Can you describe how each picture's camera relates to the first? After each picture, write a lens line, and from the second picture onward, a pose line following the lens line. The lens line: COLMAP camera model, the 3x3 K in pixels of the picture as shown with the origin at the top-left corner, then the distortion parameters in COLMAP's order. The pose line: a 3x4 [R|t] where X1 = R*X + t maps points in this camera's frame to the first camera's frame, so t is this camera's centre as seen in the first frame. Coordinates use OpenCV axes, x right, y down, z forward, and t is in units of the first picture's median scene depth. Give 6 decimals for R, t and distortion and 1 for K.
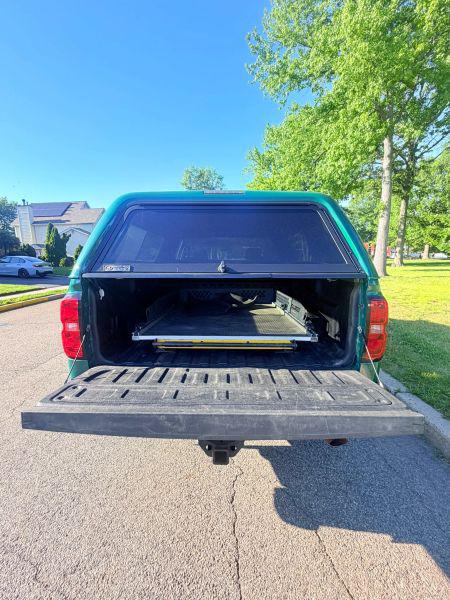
lens RADIAL K [[275.3, 0, 225.0], [0, 275.3, 300.0], [0, 0, 1]] dist [0.000645, 0.000195]
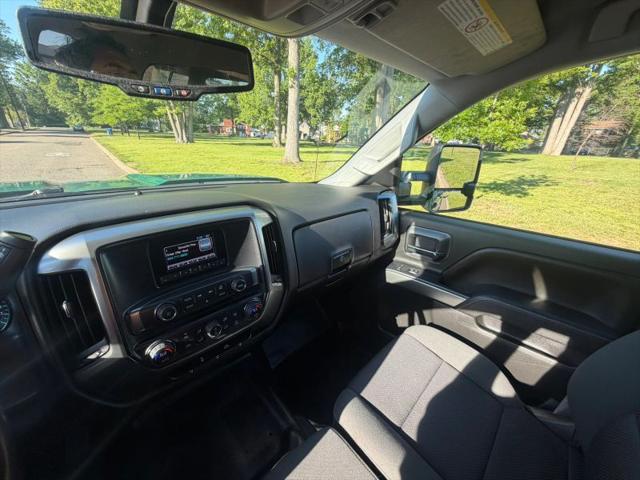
lens RADIAL K [[255.5, 0, 320.0], [0, 255.5, 240.0], [0, 0, 1]] dist [-0.000724, 0.000150]
pose [[0.685497, -0.233838, 0.689503, -0.010477], [0.059980, 0.961939, 0.266600, -0.057843], [-0.725601, -0.141397, 0.673432, 0.350029]]
